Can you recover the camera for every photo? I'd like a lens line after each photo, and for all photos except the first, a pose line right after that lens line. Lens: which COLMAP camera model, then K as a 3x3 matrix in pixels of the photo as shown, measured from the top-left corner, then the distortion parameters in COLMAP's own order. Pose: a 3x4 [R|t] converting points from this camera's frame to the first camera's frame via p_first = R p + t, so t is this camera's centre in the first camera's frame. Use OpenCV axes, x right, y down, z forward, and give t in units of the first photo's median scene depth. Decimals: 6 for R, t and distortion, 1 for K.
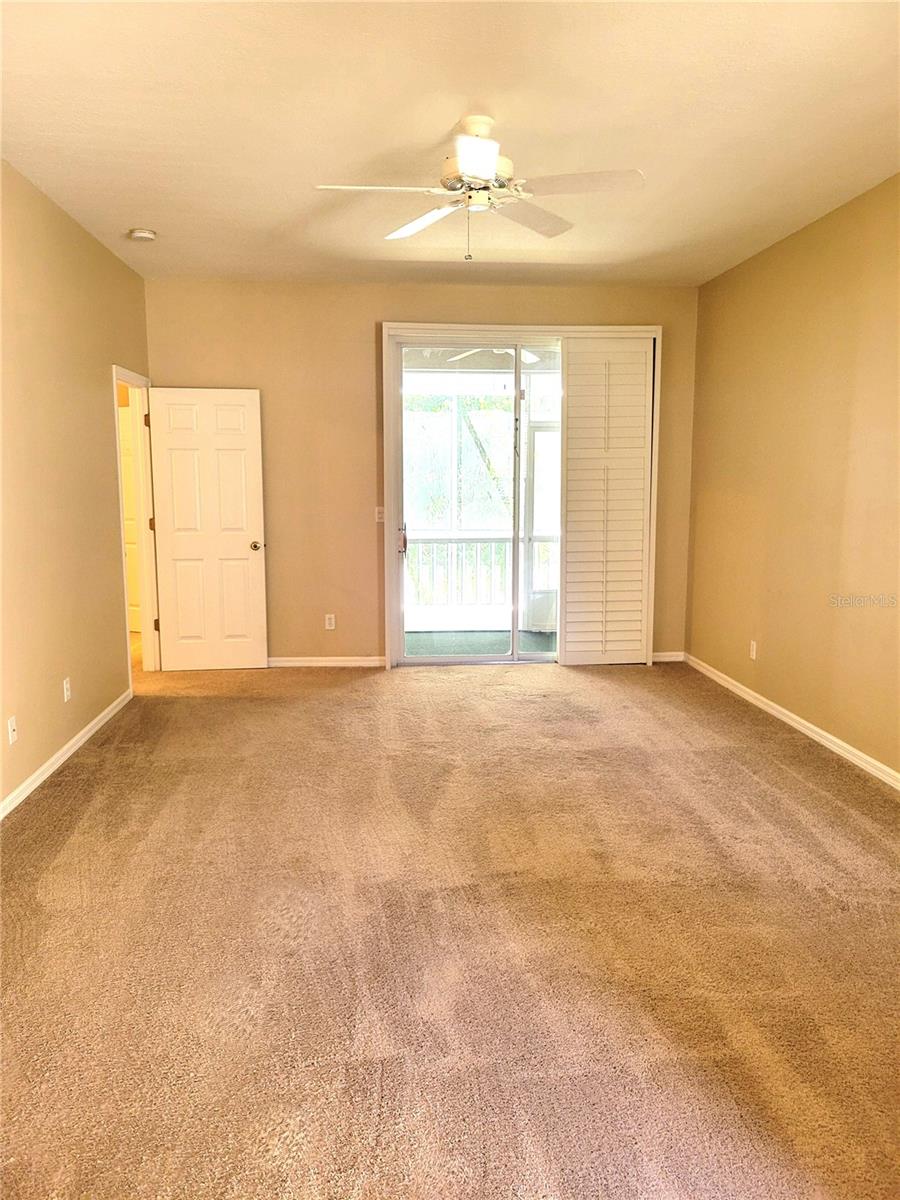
lens RADIAL K [[937.4, 0, 450.0], [0, 937.4, 595.9], [0, 0, 1]] dist [0.037483, -0.022200]
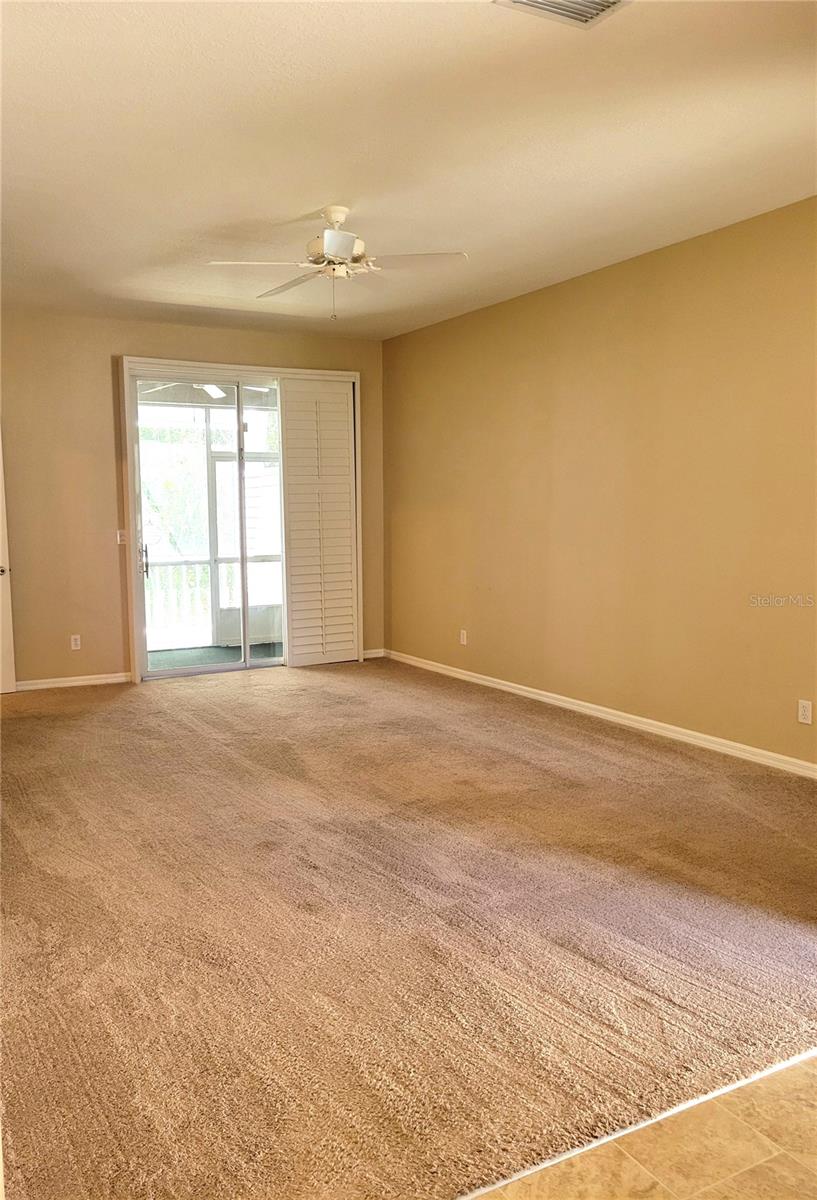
lens RADIAL K [[896.6, 0, 415.4], [0, 896.6, 602.1], [0, 0, 1]] dist [0.037524, -0.013510]
pose [[0.918719, -0.053772, 0.391235, -0.182201], [0.061973, 0.998043, -0.008355, 0.015991], [-0.390020, 0.031922, 0.920253, -0.060938]]
